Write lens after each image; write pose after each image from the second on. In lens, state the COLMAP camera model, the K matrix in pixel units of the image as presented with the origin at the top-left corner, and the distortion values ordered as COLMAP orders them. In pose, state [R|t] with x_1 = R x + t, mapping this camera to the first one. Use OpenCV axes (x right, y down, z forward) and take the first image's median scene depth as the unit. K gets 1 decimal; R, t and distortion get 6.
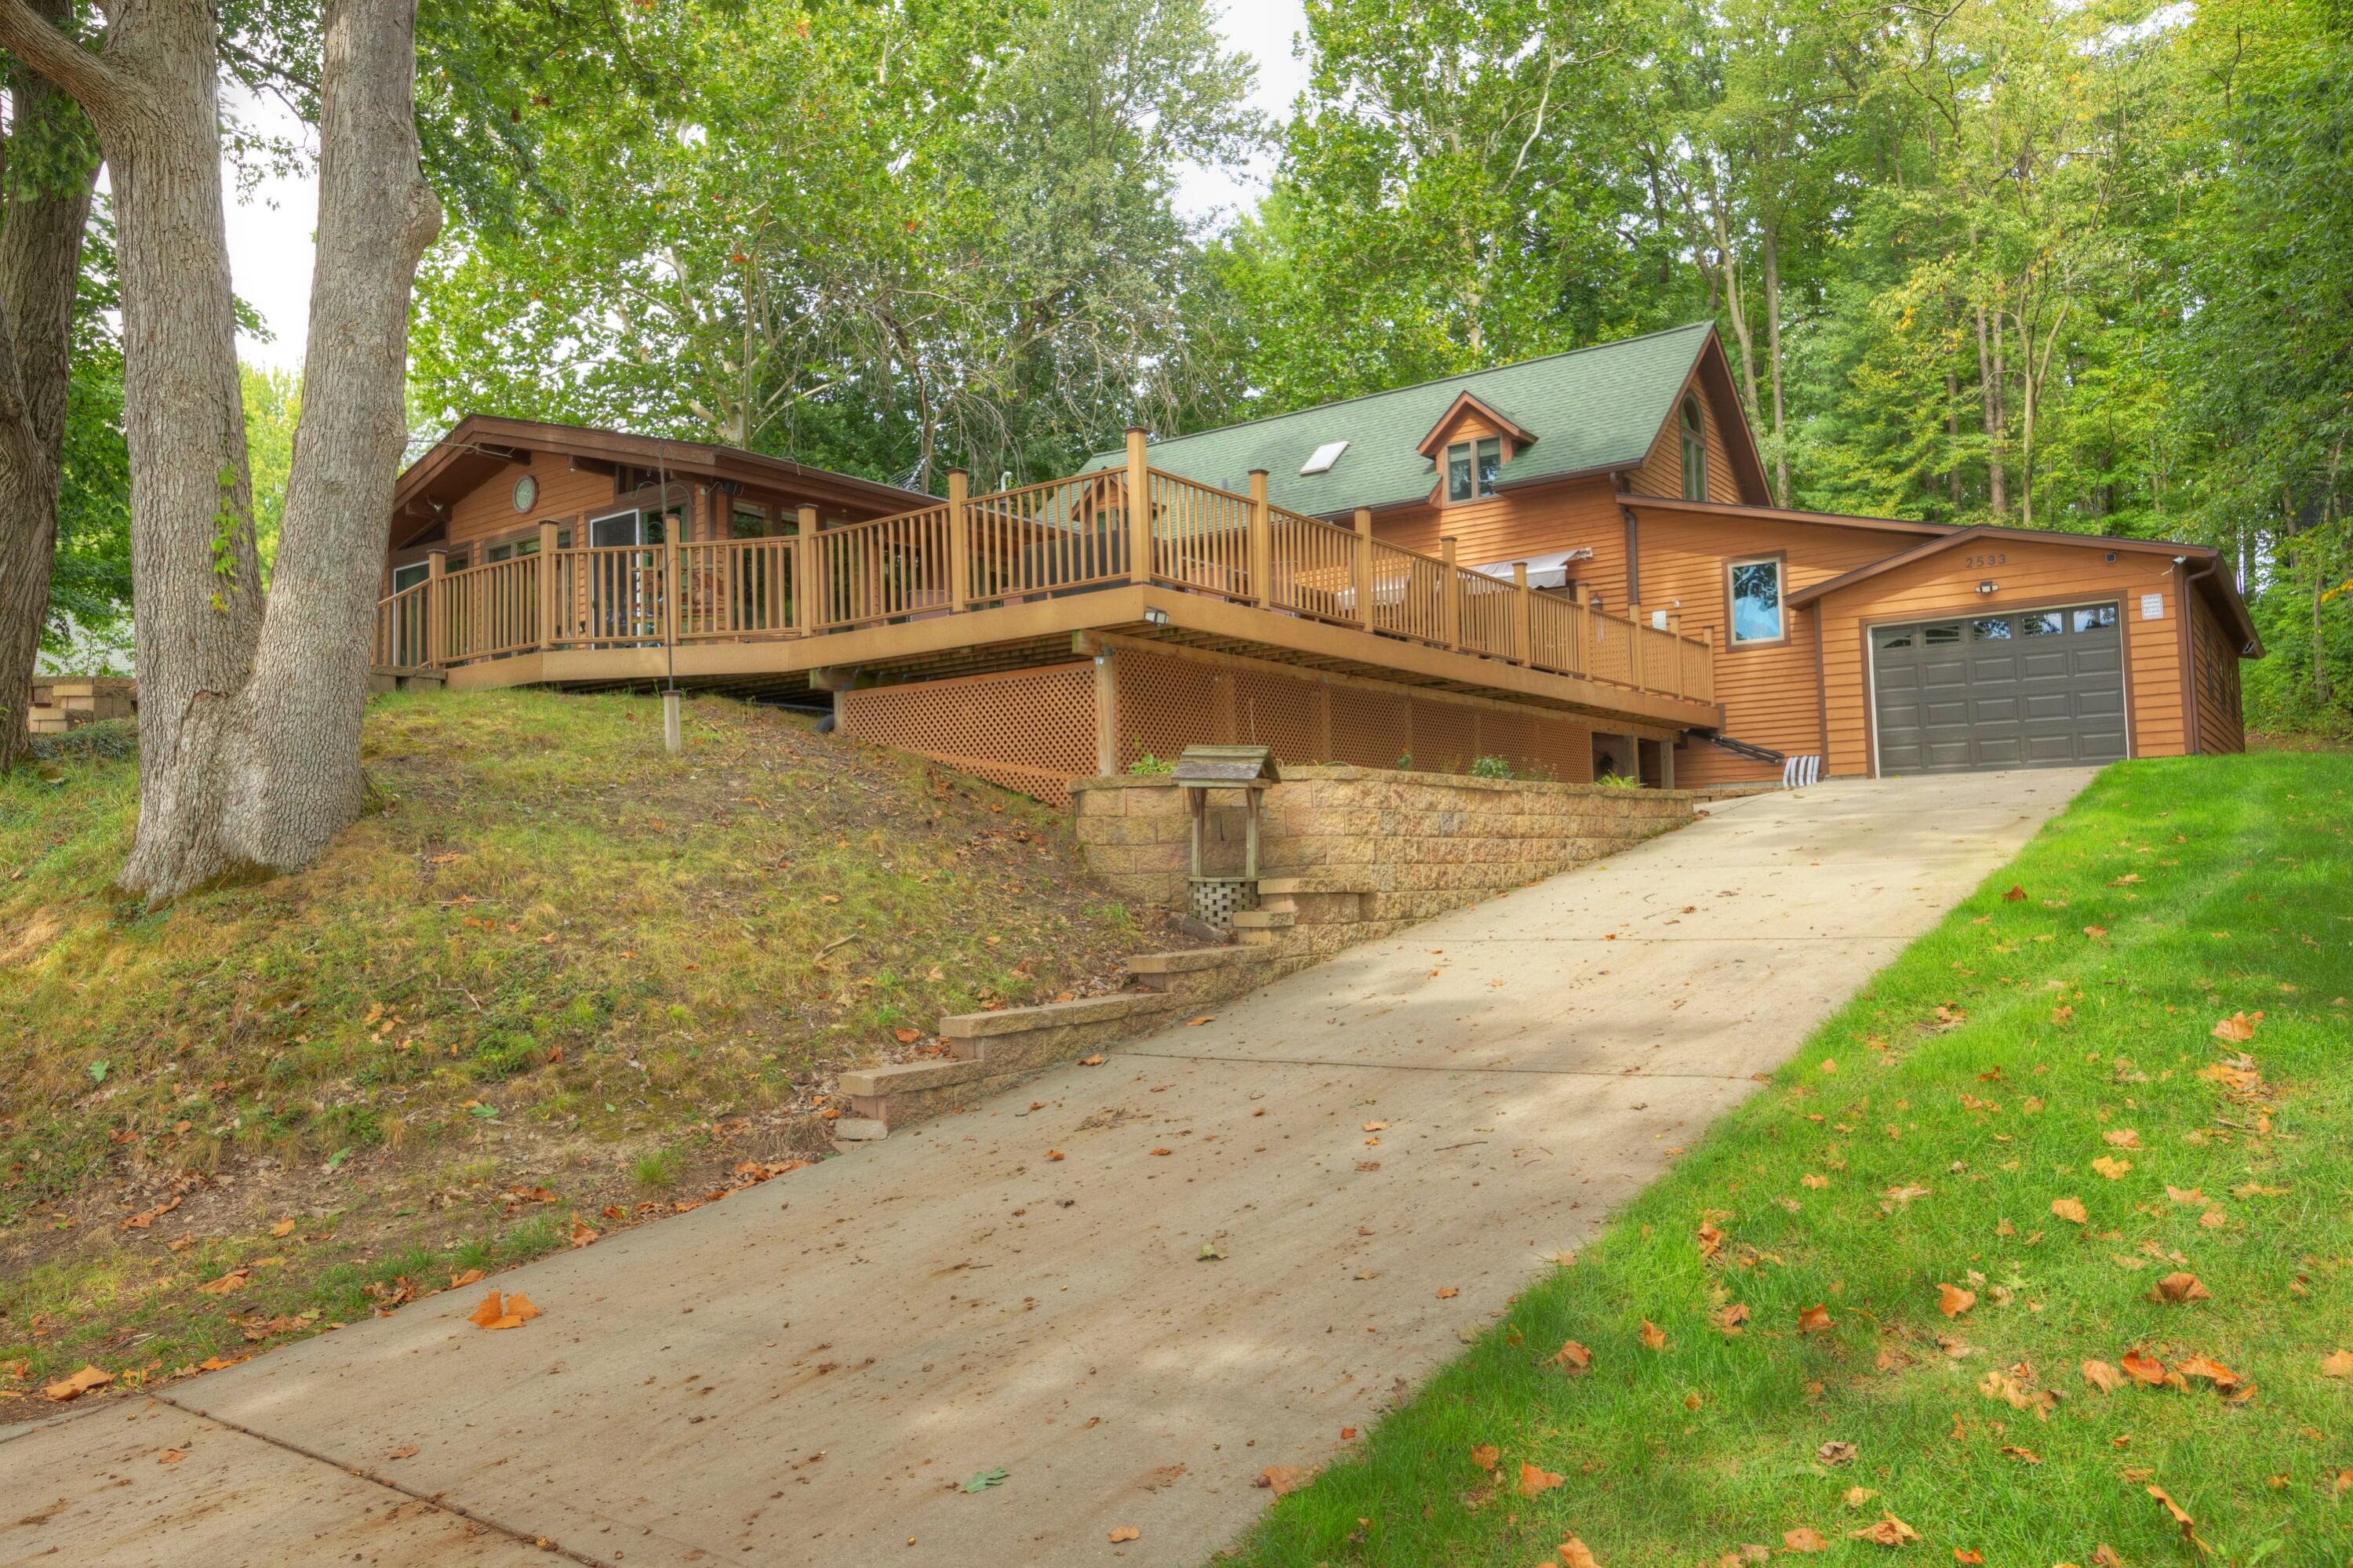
lens RADIAL K [[1649.9, 0, 1176.5], [0, 1649.9, 784.0], [0, 0, 1]] dist [-0.002855, -0.000462]
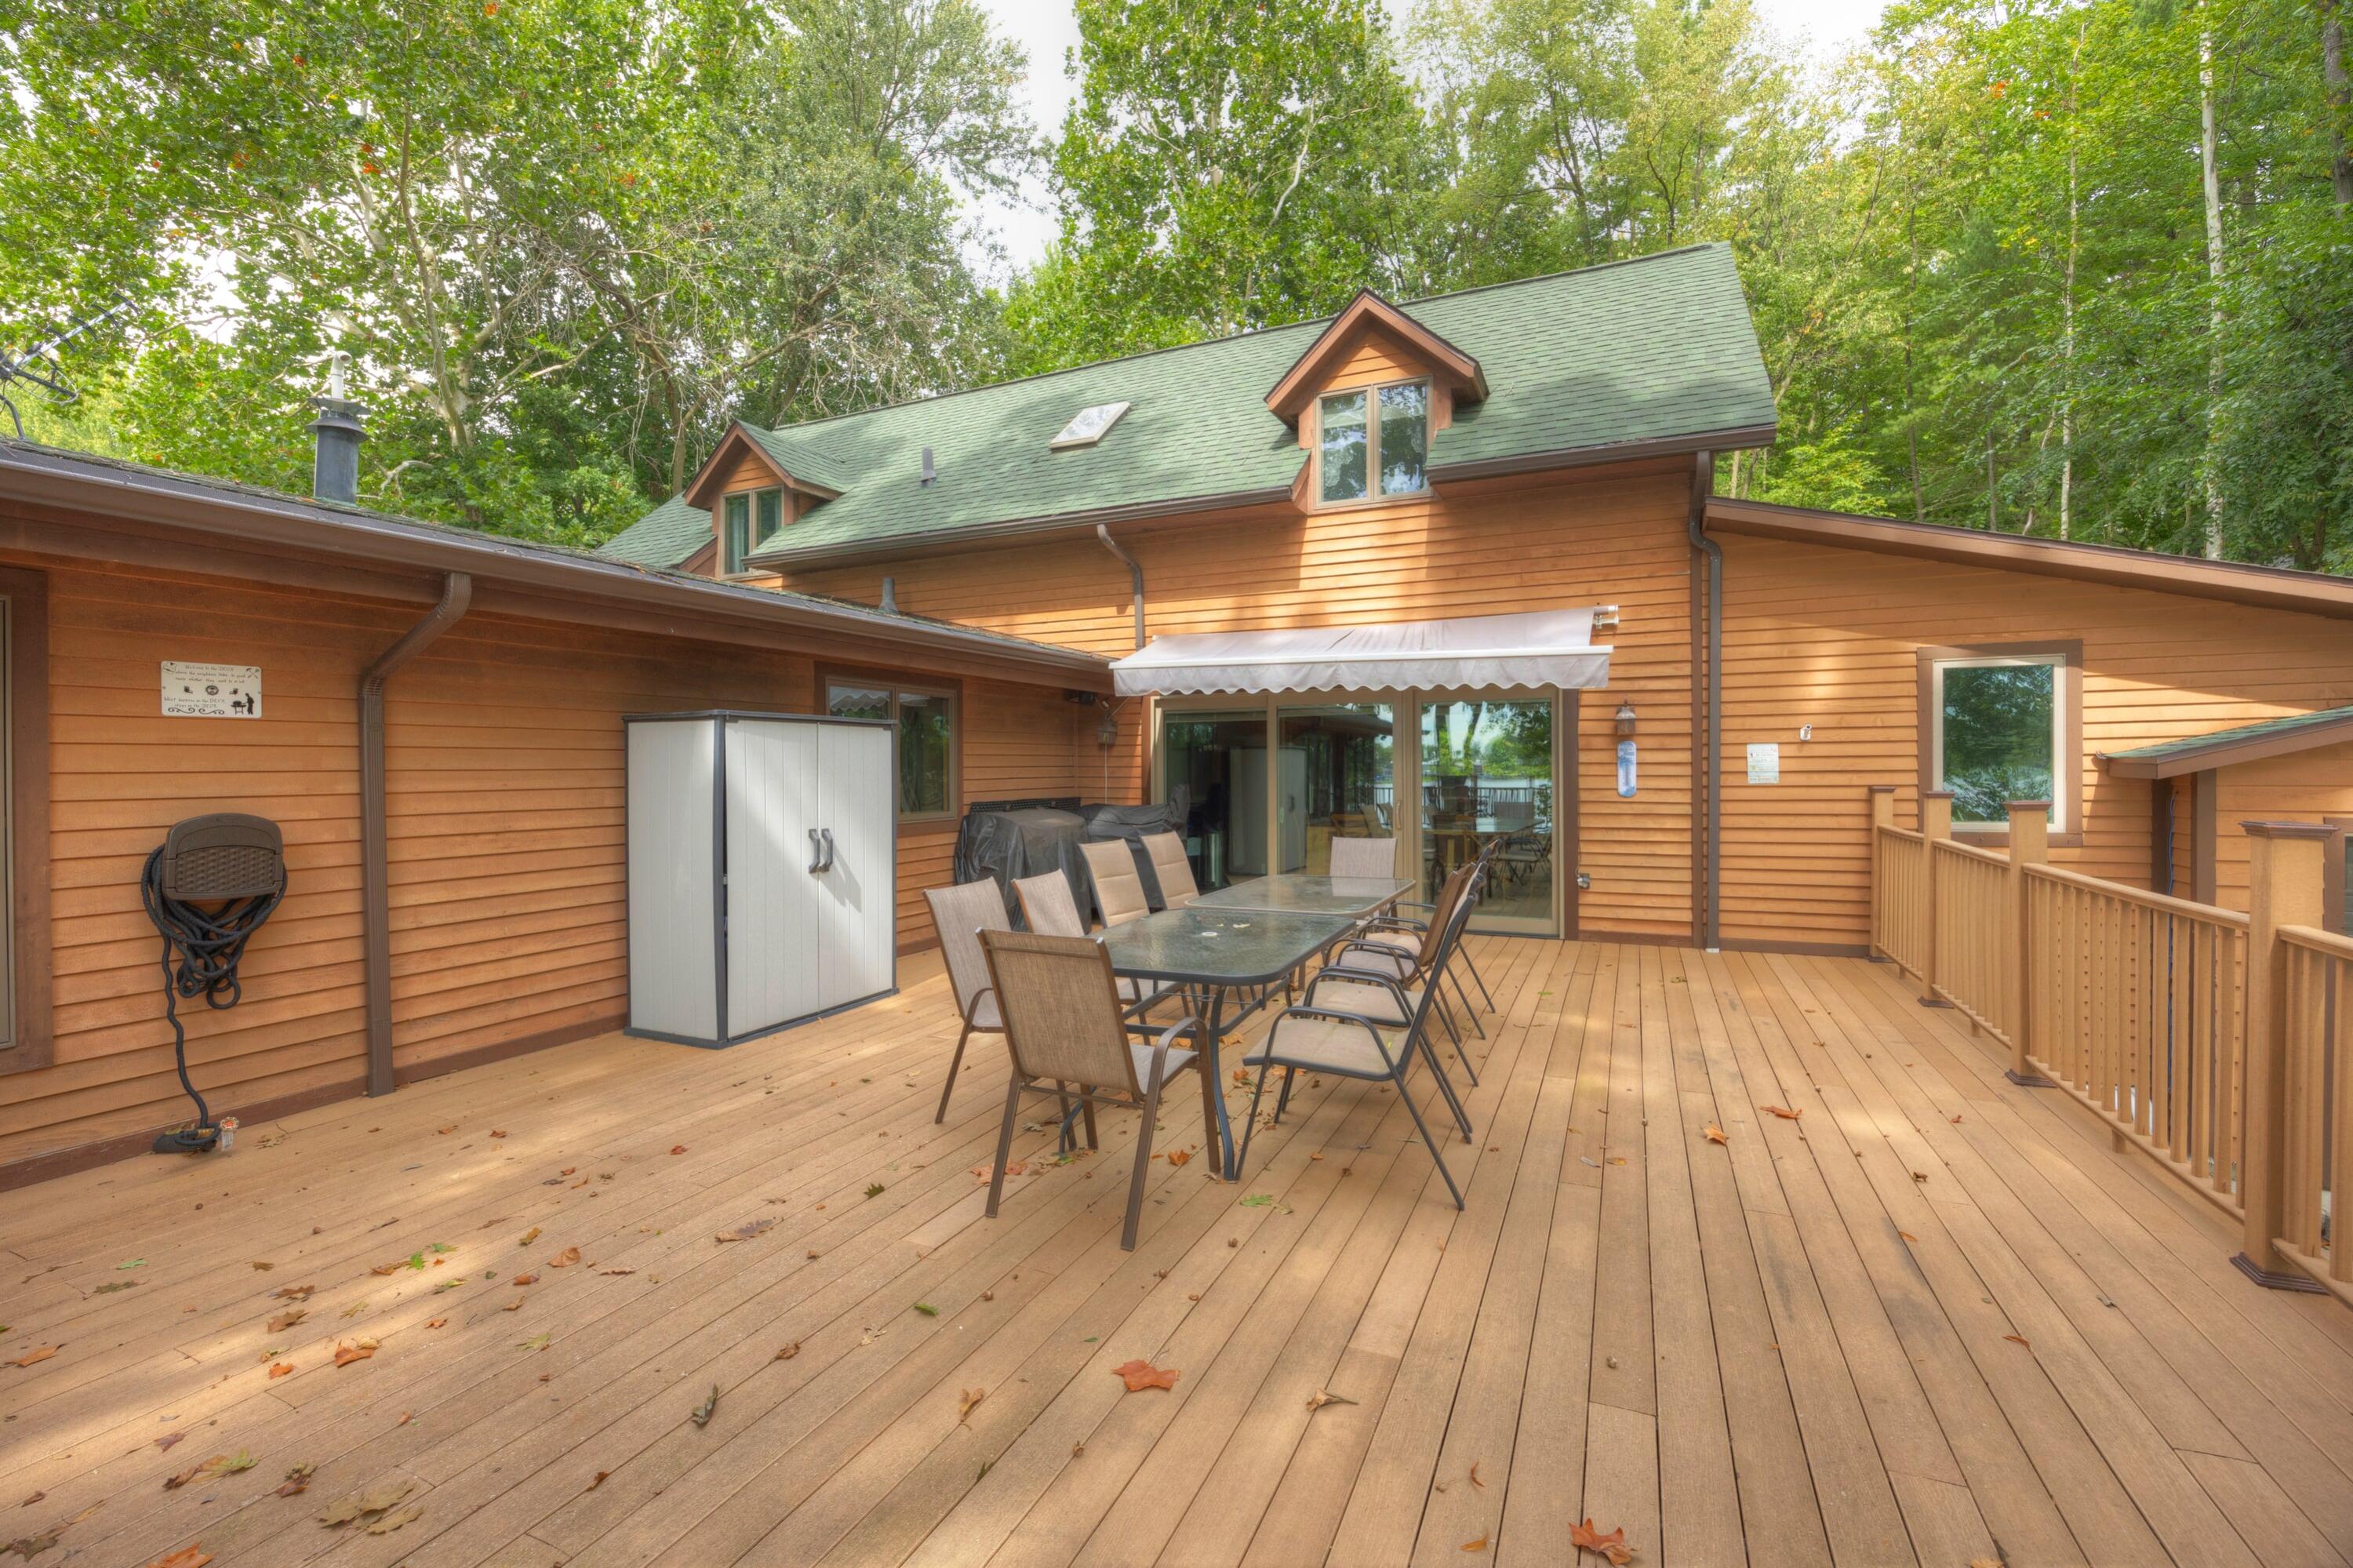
lens RADIAL K [[1035.4, 0, 1173.1], [0, 1035.4, 776.9], [0, 0, 1]] dist [-0.013015, -0.000062]
pose [[0.982924, 0.020628, 0.182850, 0.031358], [-0.031199, 0.997992, 0.055125, -0.054125], [-0.181346, -0.059888, 0.981594, 0.369971]]
